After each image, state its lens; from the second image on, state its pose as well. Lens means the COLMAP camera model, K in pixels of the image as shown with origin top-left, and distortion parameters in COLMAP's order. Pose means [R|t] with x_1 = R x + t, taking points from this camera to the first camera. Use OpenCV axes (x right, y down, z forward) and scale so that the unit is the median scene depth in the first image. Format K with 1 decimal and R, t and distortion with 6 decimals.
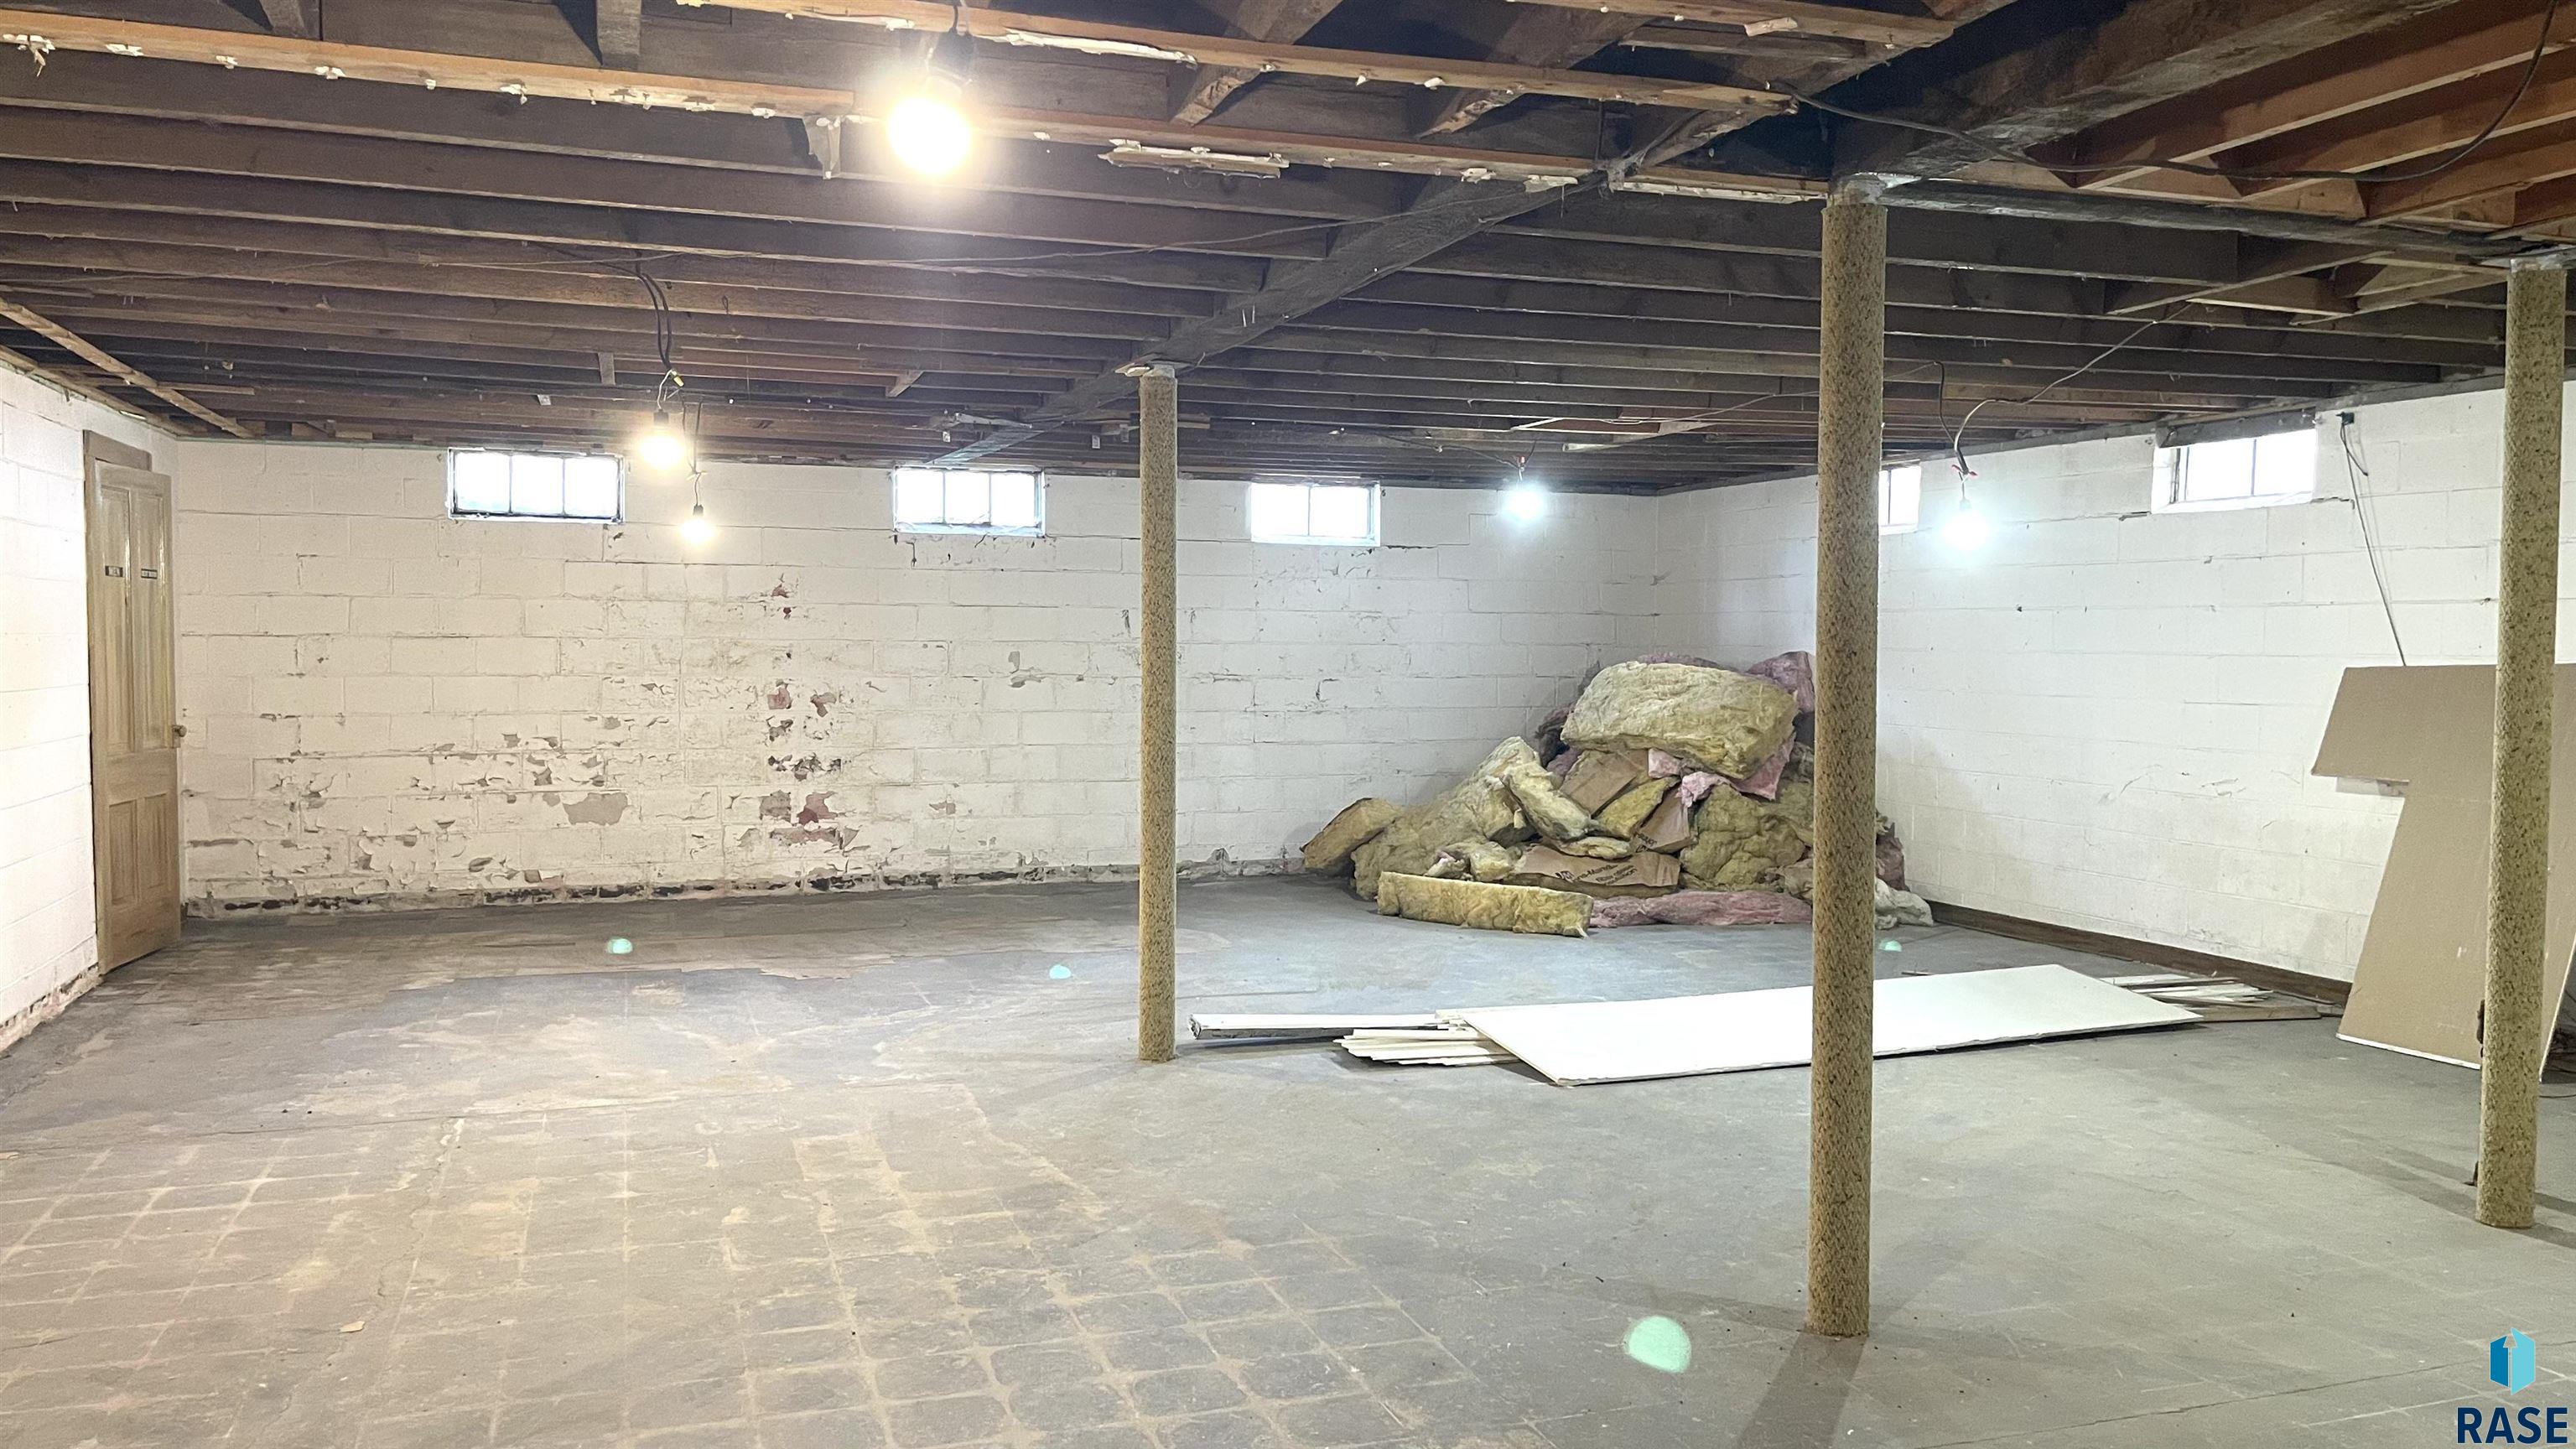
lens RADIAL K [[1961.1, 0, 1287.1], [0, 1961.1, 724.3], [0, 0, 1]] dist [0.009878, -0.001995]
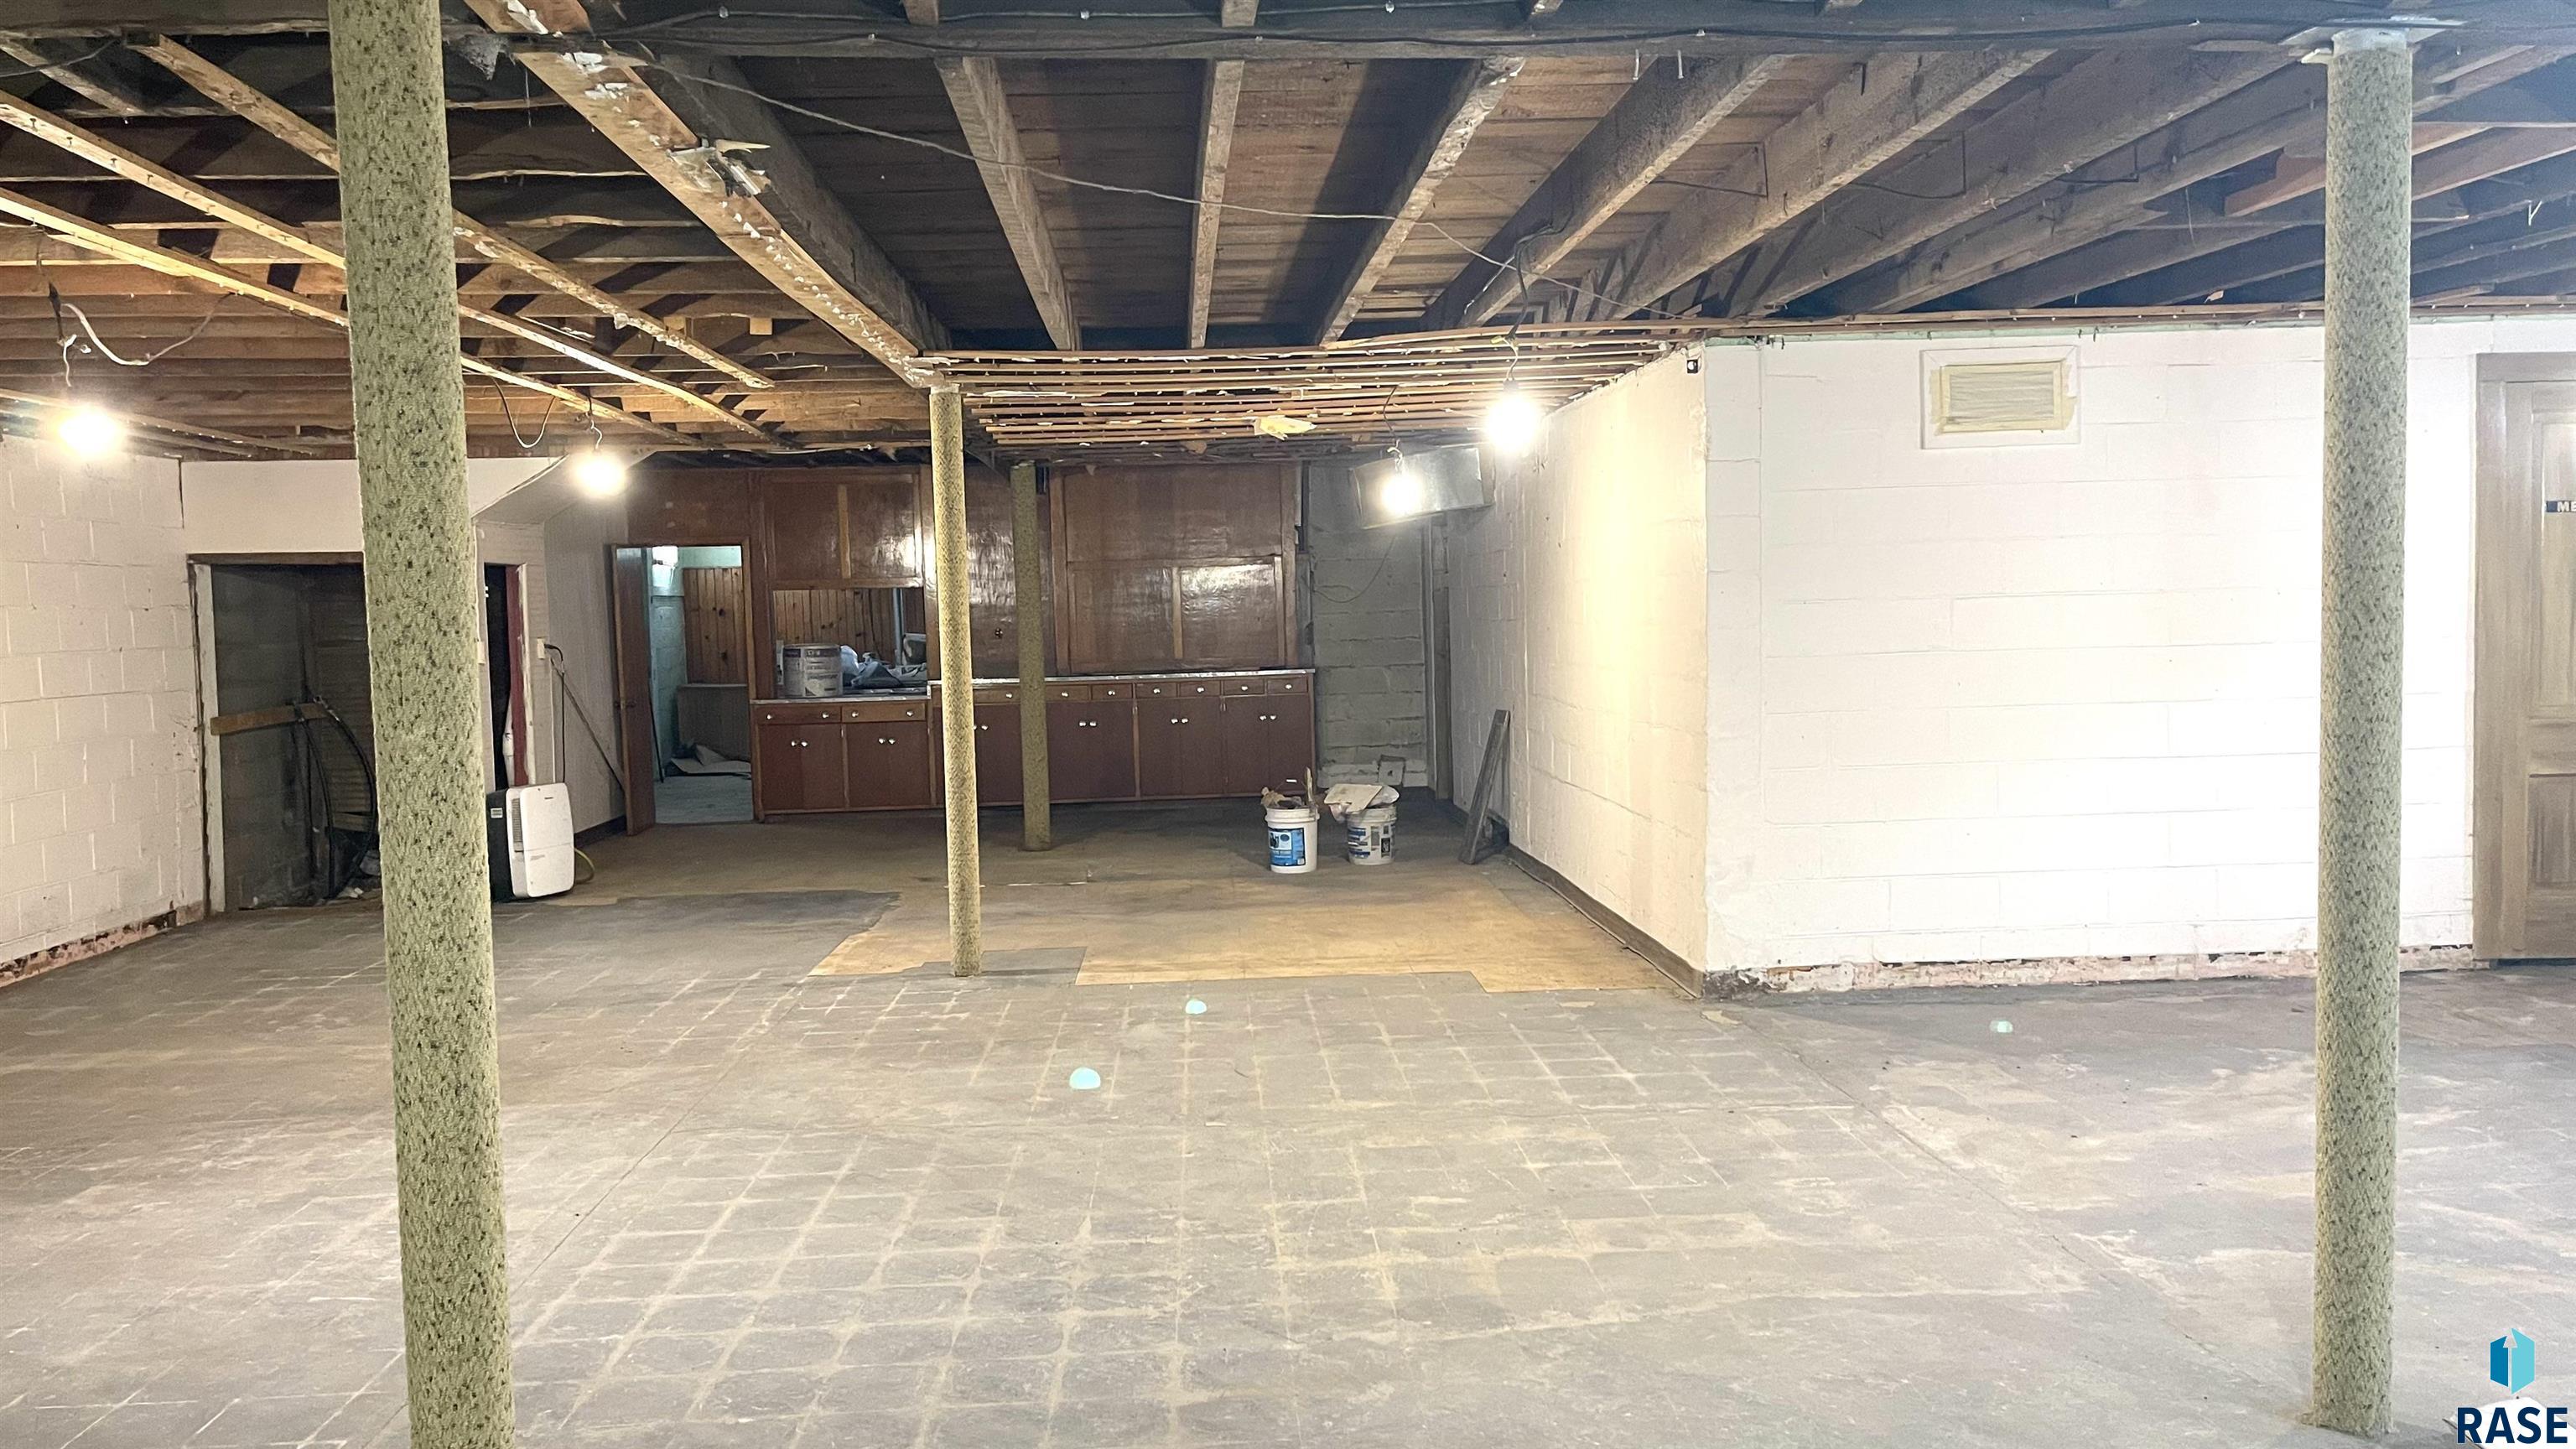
lens RADIAL K [[1961.1, 0, 1287.0], [0, 1961.1, 722.1], [0, 0, 1]] dist [0.009878, -0.001995]
pose [[-0.263688, 0.067067, -0.962274, 0.700144], [-0.021902, 0.996907, 0.075483, -0.063327], [0.964359, 0.040980, -0.261403, 1.232980]]
